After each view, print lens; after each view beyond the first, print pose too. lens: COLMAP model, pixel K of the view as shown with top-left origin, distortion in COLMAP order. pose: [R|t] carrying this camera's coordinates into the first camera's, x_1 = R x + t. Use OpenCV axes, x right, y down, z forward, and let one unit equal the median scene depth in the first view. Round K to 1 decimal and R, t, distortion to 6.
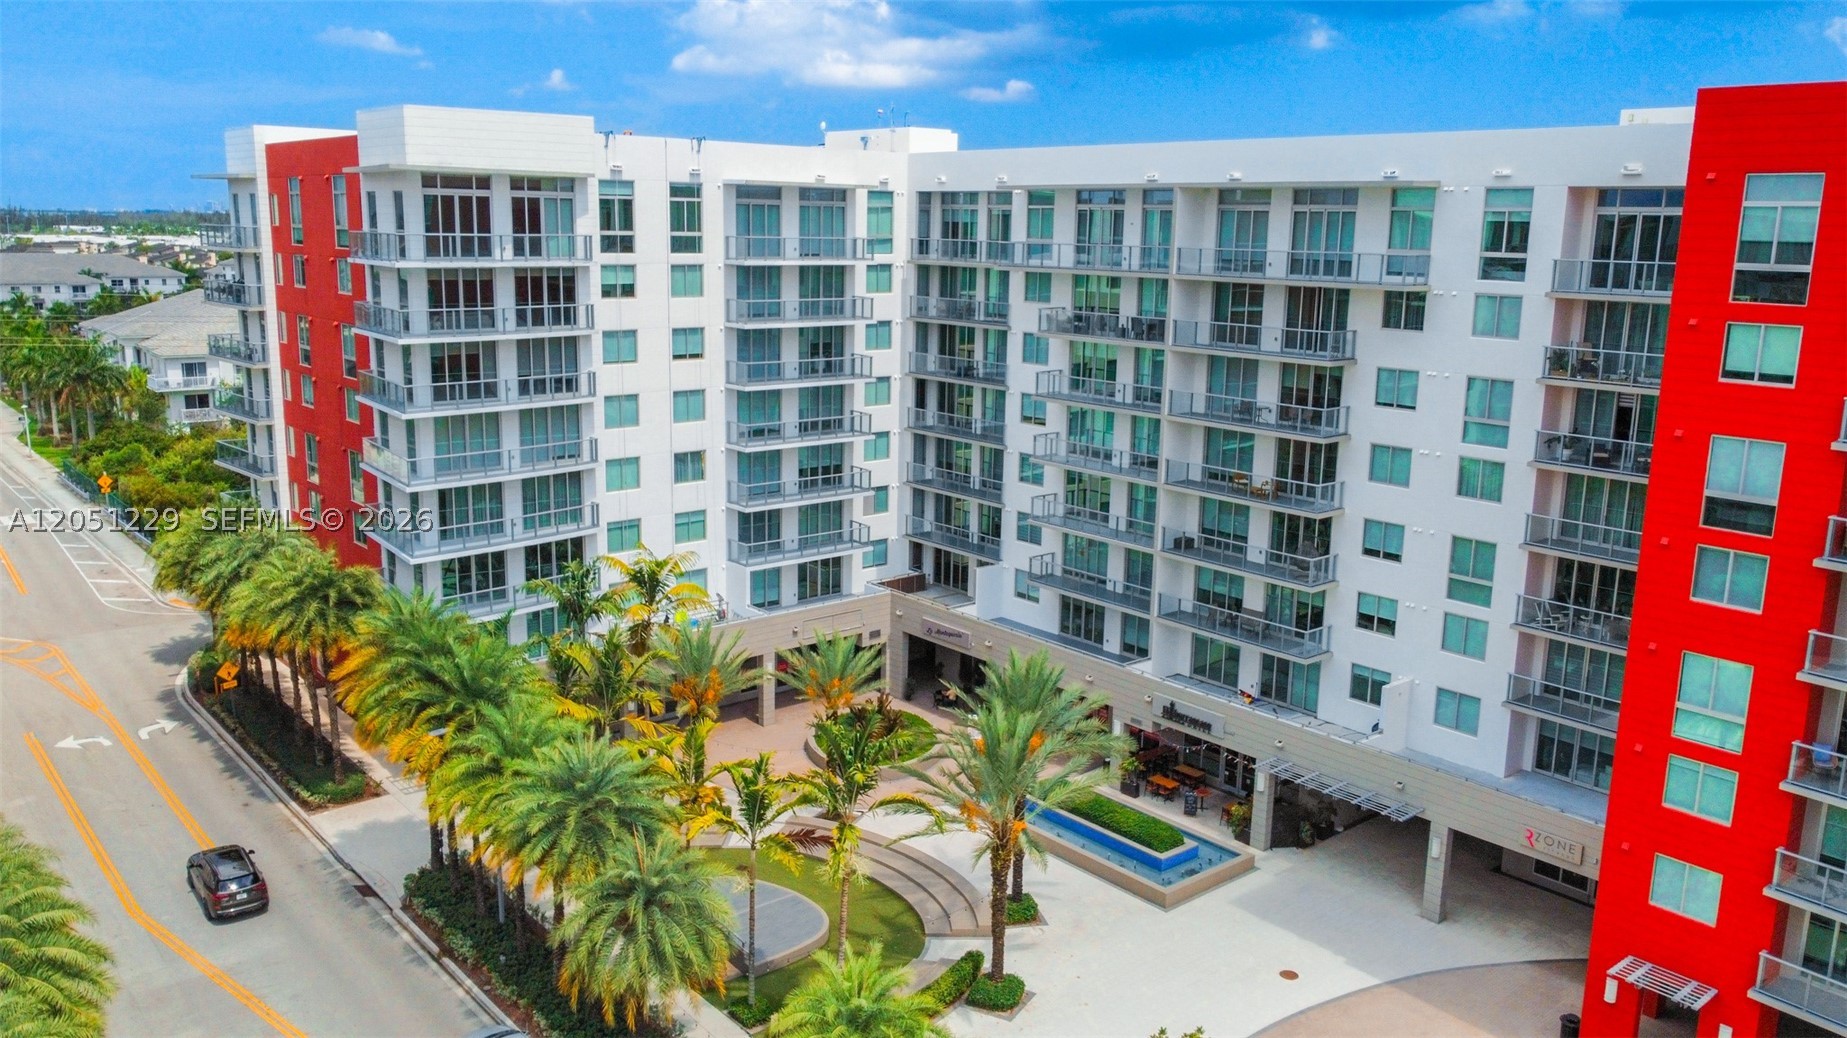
lens RADIAL K [[1404.9, 0, 923.5], [0, 1404.9, 519.0], [0, 0, 1]] dist [0.004983, -0.010483]
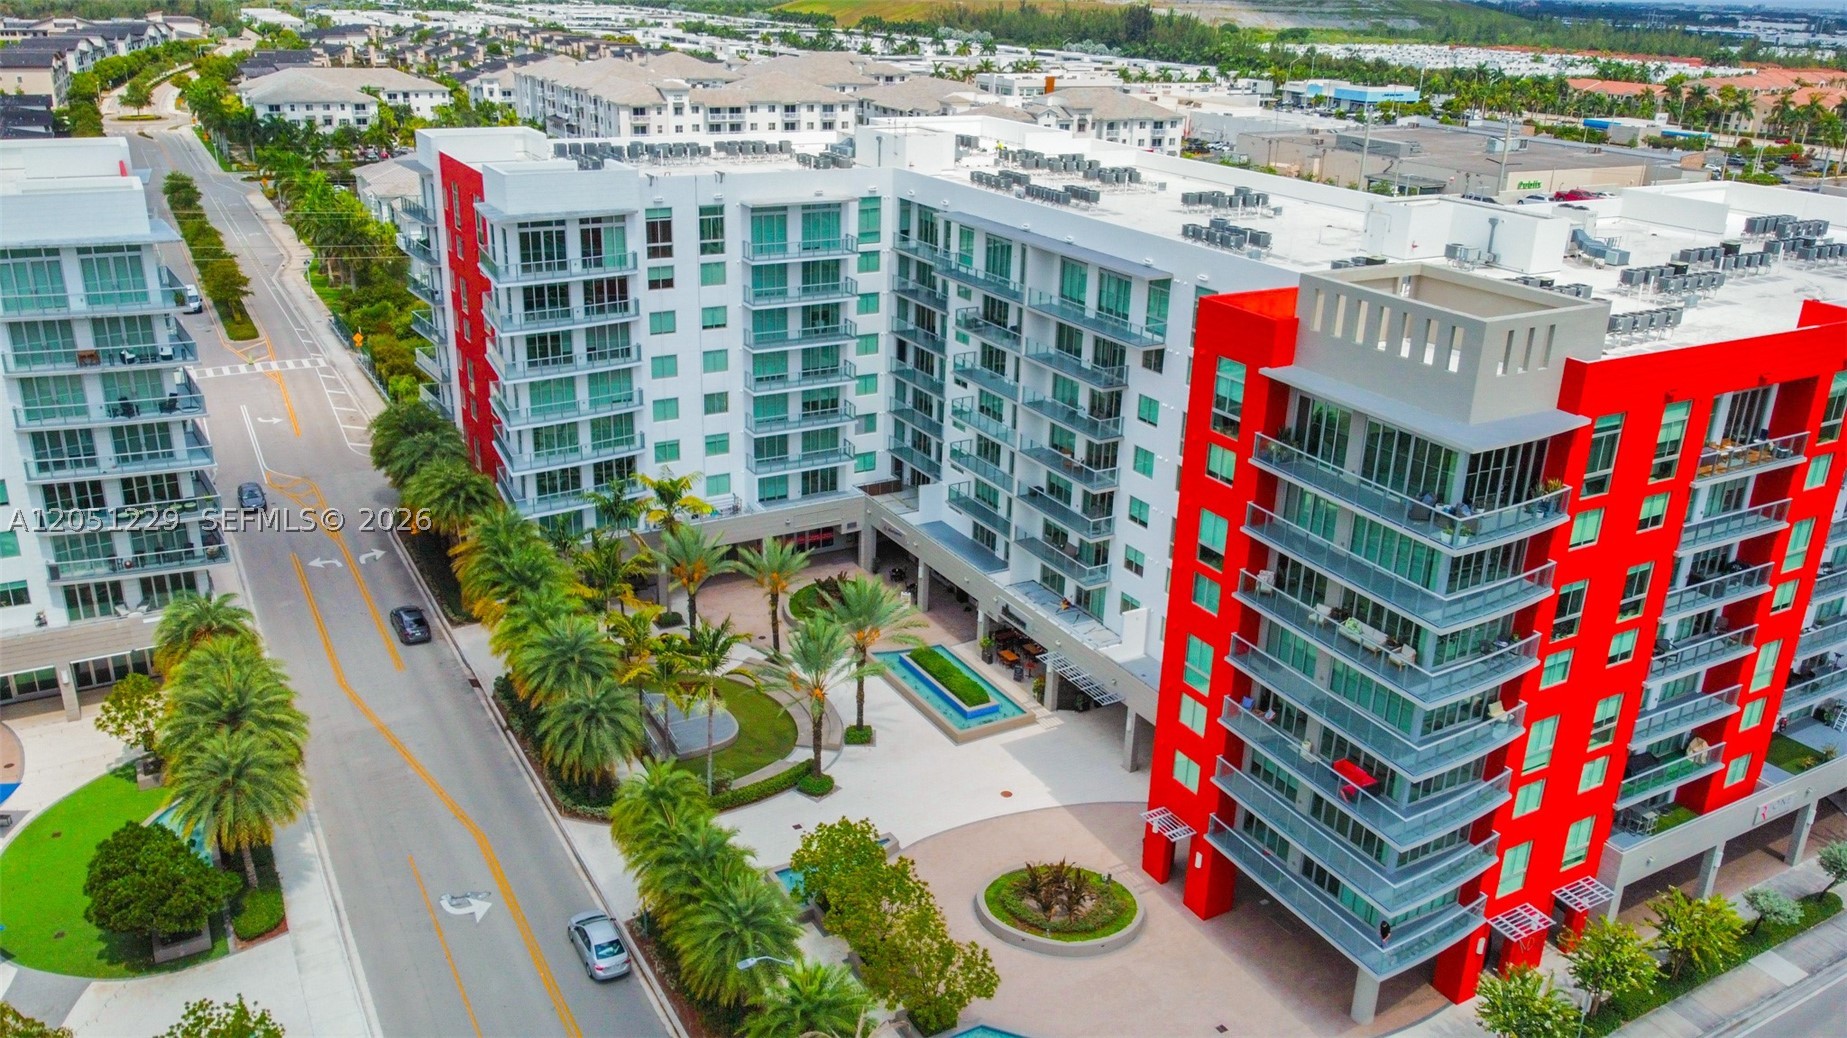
lens RADIAL K [[1404.9, 0, 923.5], [0, 1404.9, 519.0], [0, 0, 1]] dist [0.004983, -0.010483]
pose [[0.983032, 0.075564, -0.167147, 0.300662], [-0.048478, 0.985833, 0.160569, -0.169508], [0.176912, -0.149741, 0.972769, -0.374560]]
